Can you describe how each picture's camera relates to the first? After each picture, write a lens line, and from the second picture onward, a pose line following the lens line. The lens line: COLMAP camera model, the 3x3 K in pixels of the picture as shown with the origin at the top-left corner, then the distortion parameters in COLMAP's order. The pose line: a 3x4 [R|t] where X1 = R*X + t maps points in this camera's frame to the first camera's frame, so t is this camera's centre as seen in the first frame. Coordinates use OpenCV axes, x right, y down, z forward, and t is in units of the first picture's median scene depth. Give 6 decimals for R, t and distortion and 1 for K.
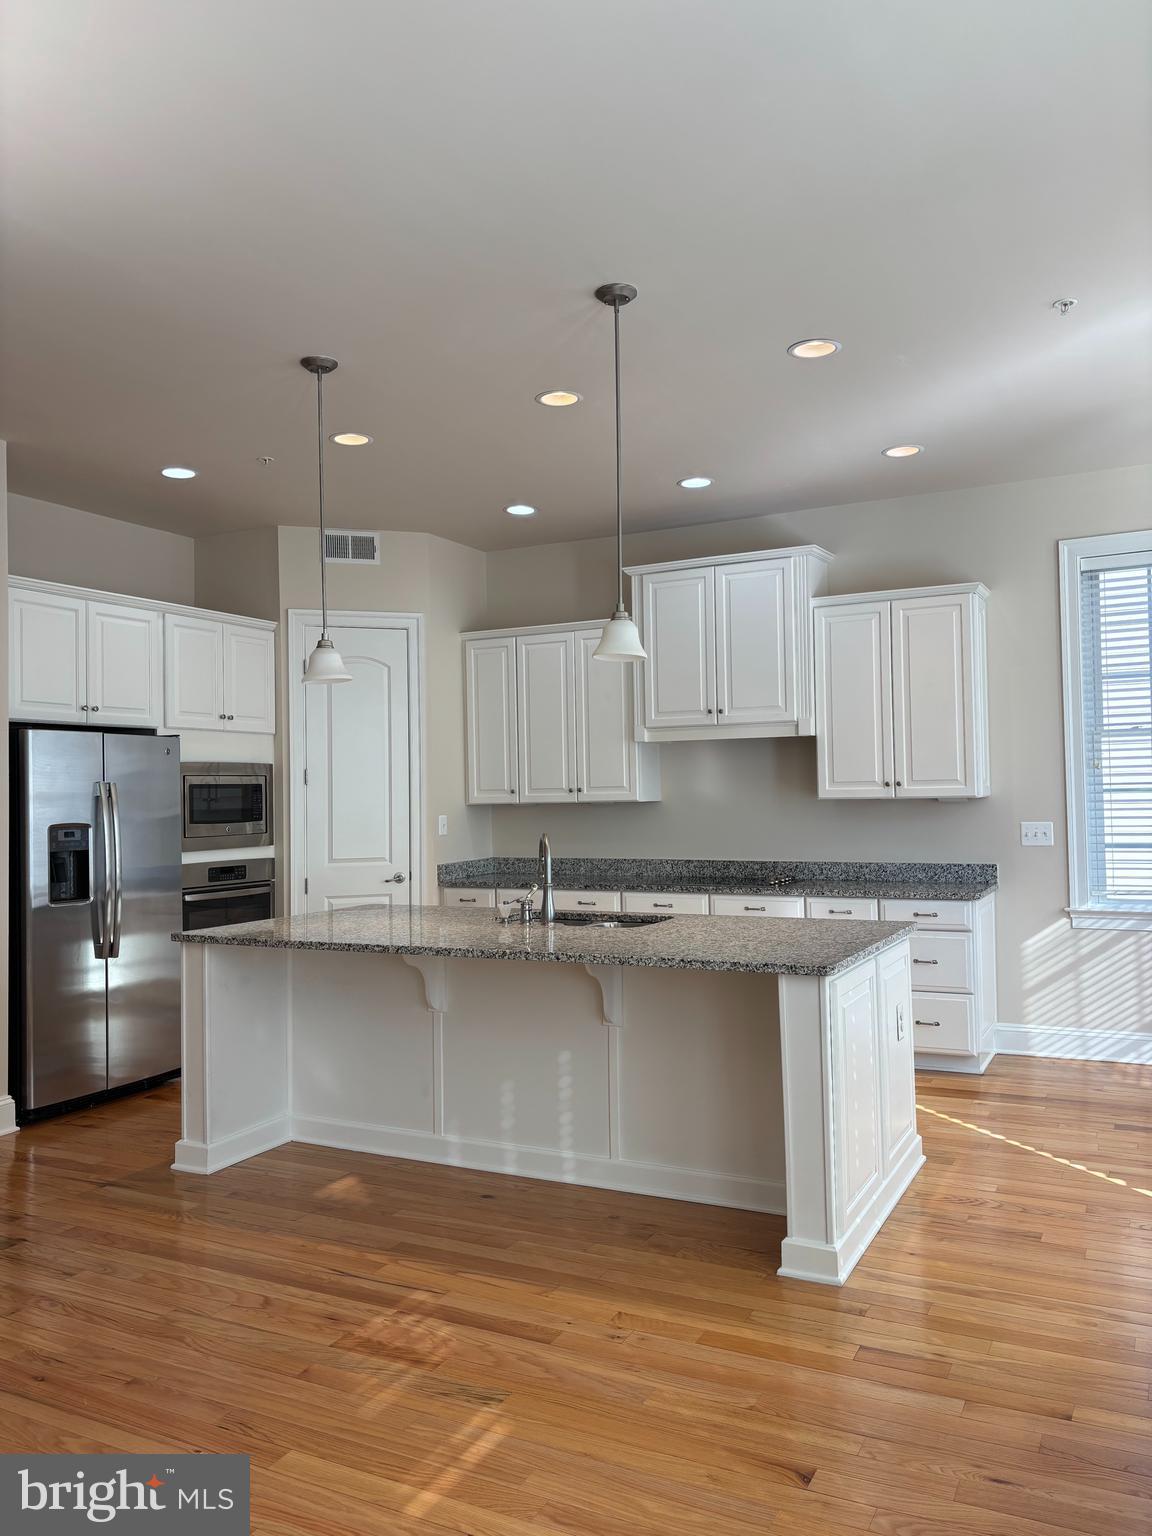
lens RADIAL K [[1153.8, 0, 574.4], [0, 1153.8, 768.7], [0, 0, 1]] dist [0.004931, 0.000760]
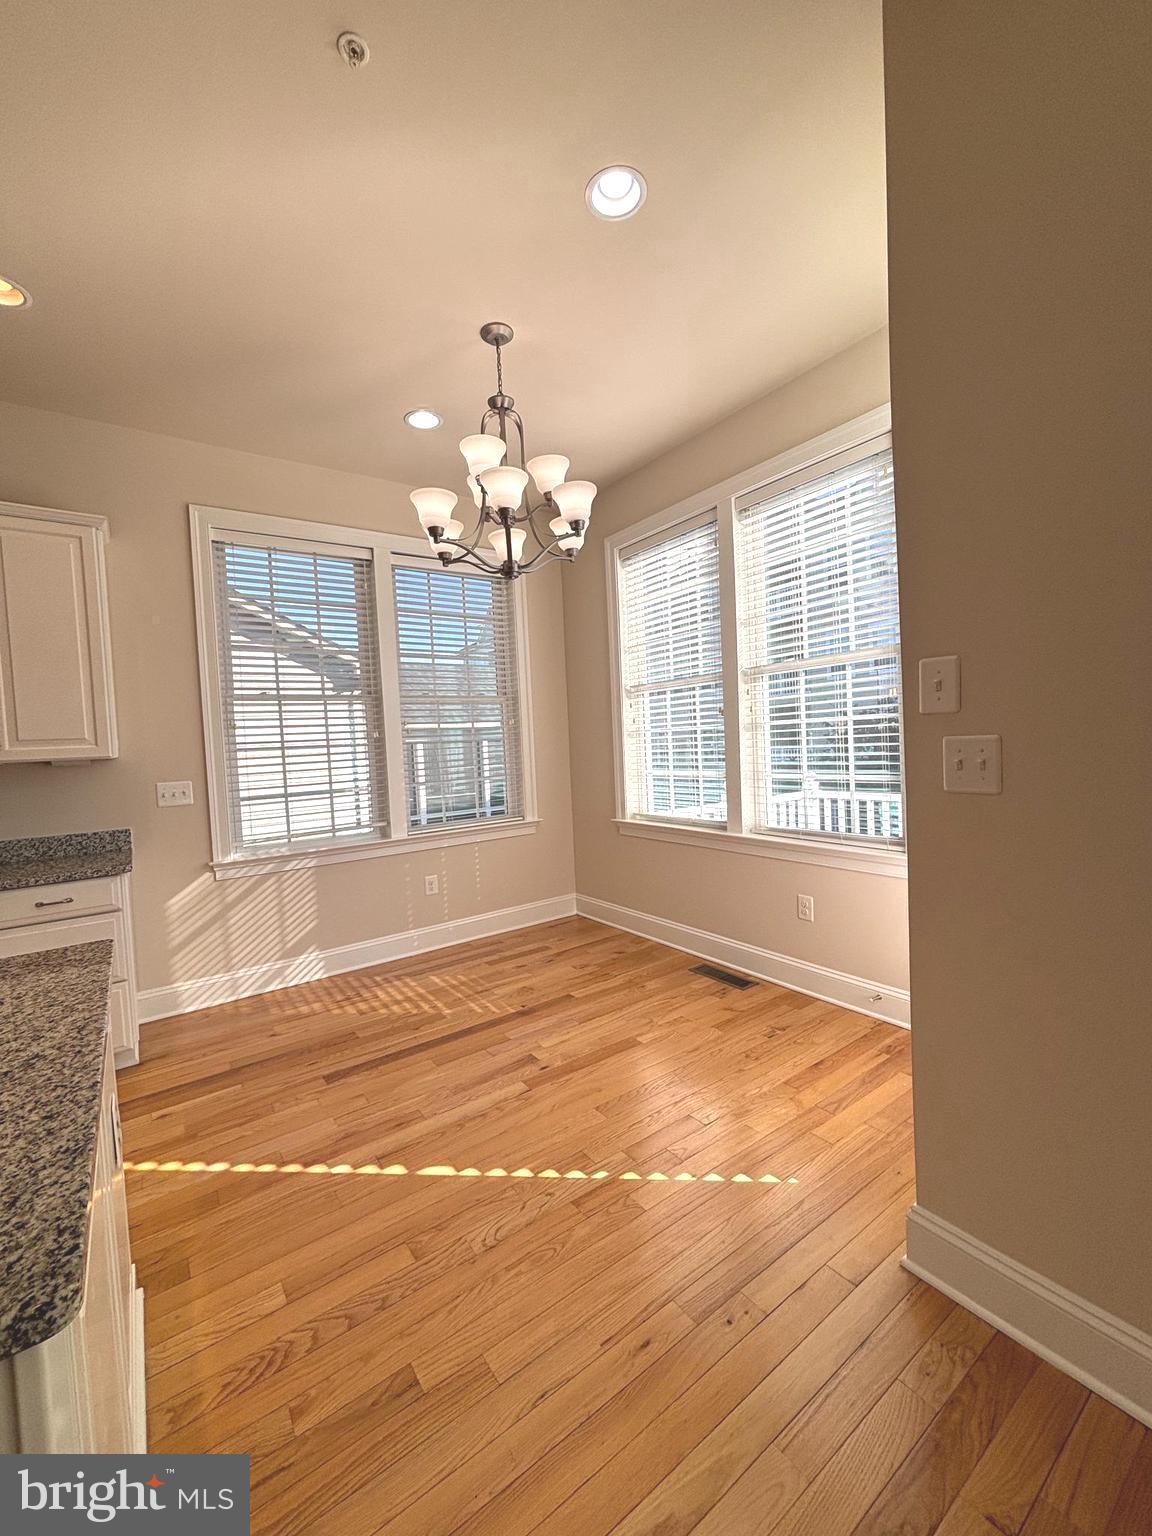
lens RADIAL K [[626.2, 0, 586.2], [0, 626.2, 765.7], [0, 0, 1]] dist [-0.003139, 0.000403]
pose [[0.457240, -0.038192, 0.888523, 0.082640], [0.022277, 0.999256, 0.031488, 0.023074], [-0.889064, 0.005396, 0.457751, 0.440273]]
